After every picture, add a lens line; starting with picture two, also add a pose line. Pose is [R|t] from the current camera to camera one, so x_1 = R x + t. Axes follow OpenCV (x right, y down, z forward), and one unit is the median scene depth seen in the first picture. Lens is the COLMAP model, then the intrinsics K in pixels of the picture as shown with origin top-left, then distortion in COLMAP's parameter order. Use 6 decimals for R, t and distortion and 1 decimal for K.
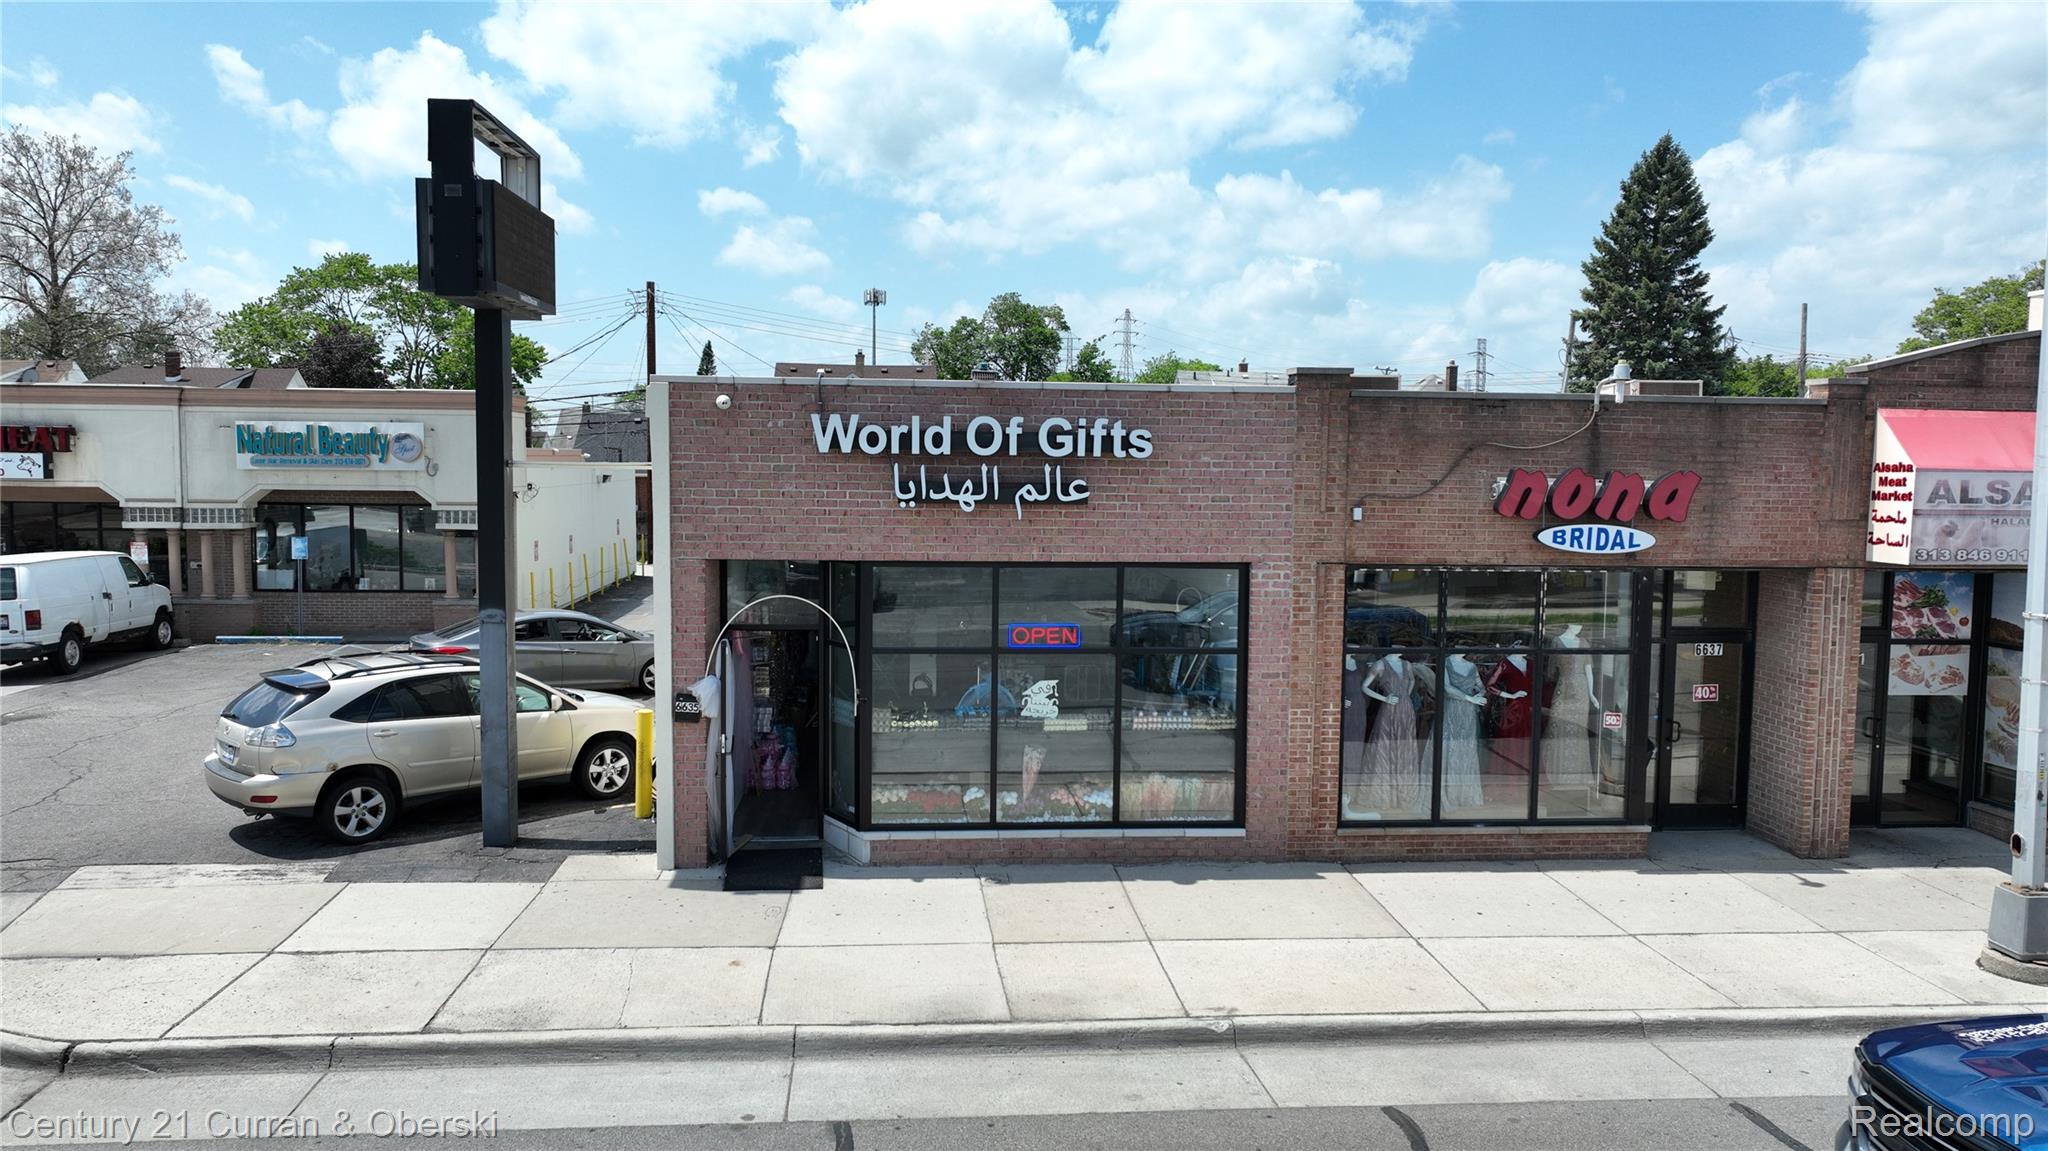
lens RADIAL K [[1446.0, 0, 1025.0], [0, 1446.0, 566.9], [0, 0, 1]] dist [-0.003180, 0.021506]
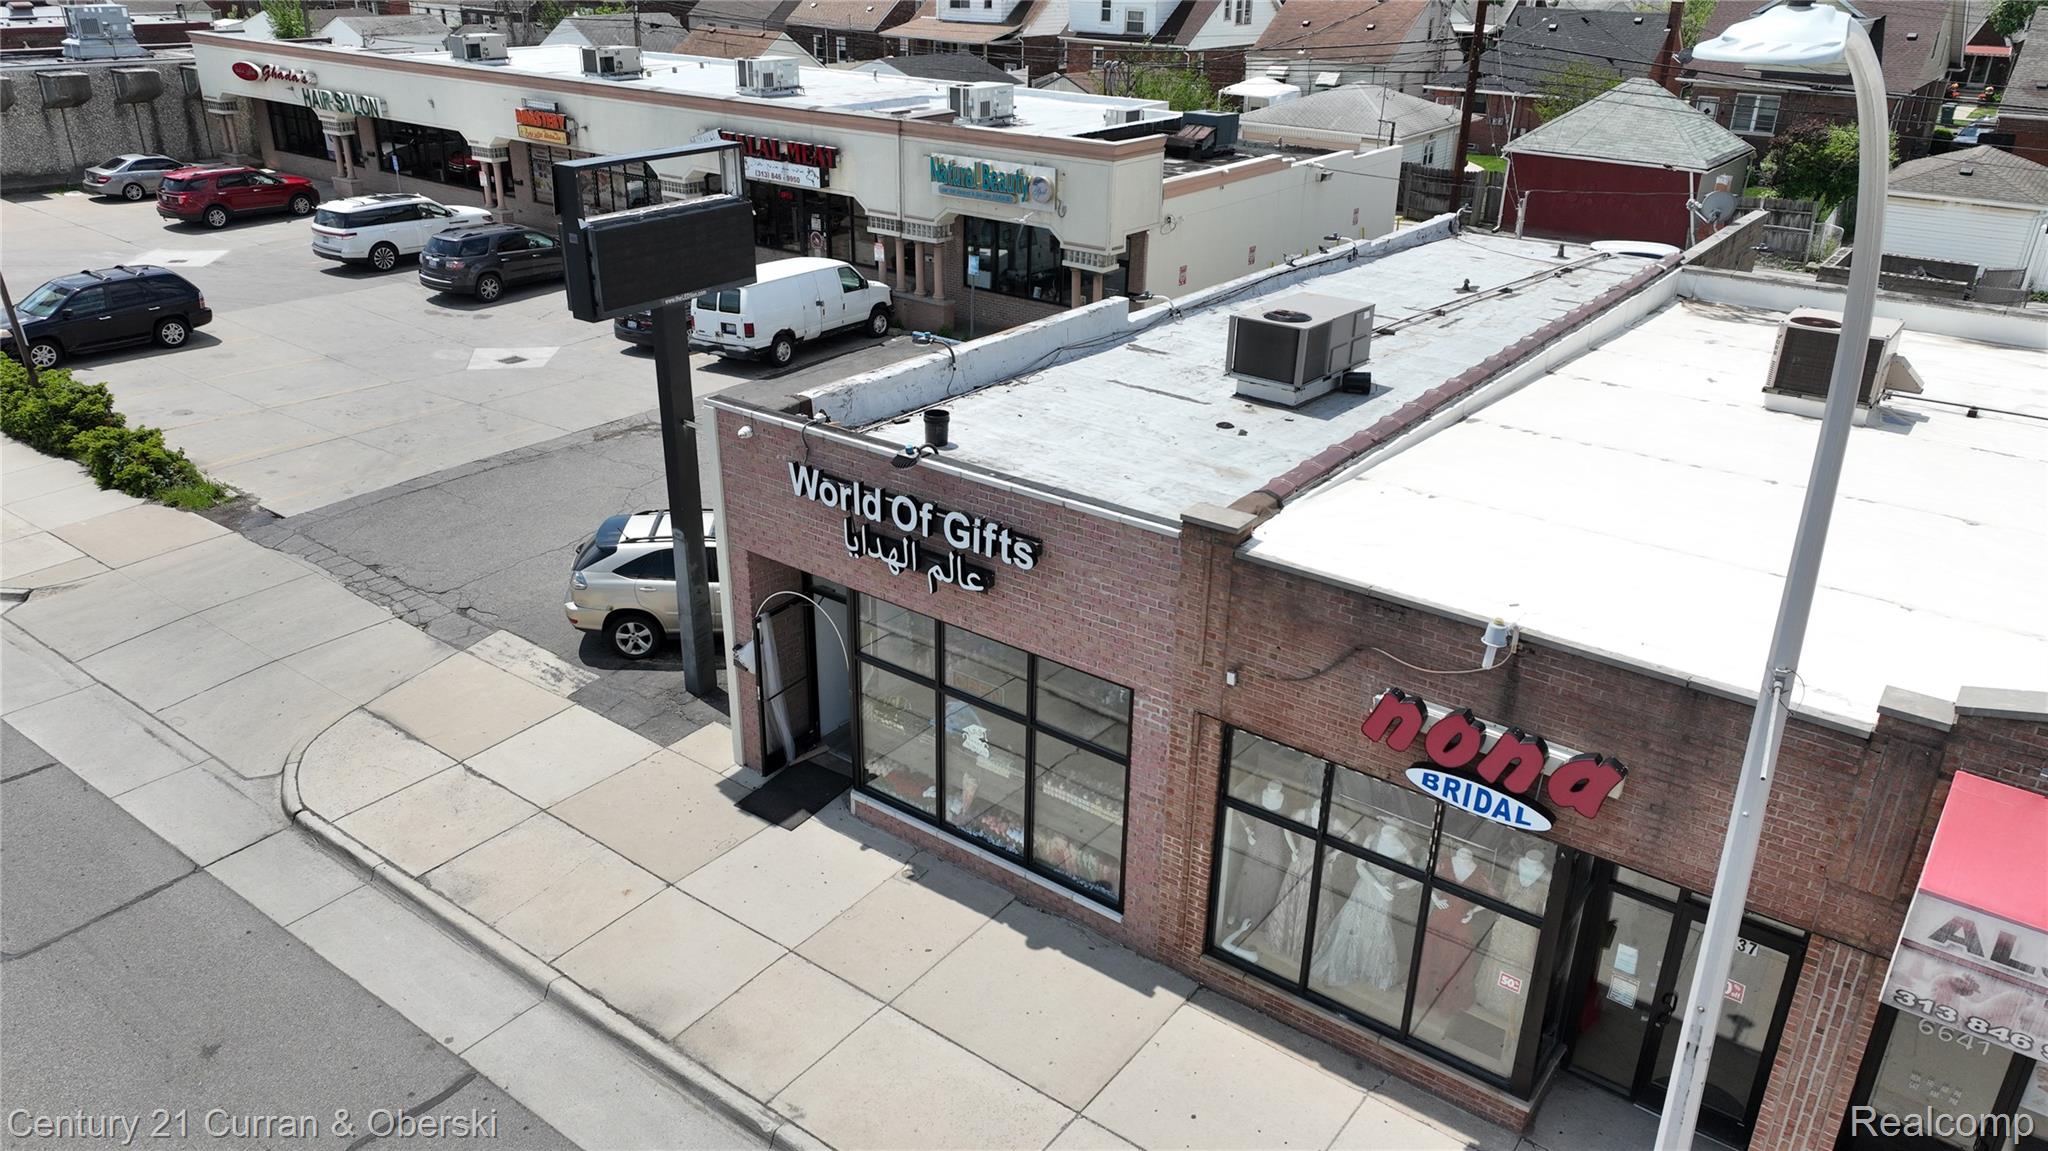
lens RADIAL K [[1446.0, 0, 1025.0], [0, 1446.0, 566.9], [0, 0, 1]] dist [-0.003180, 0.021506]
pose [[0.743045, 0.271973, -0.611486, 0.668358], [-0.056333, 0.935875, 0.347800, -0.409990], [0.666866, -0.223984, 0.710718, 0.280667]]
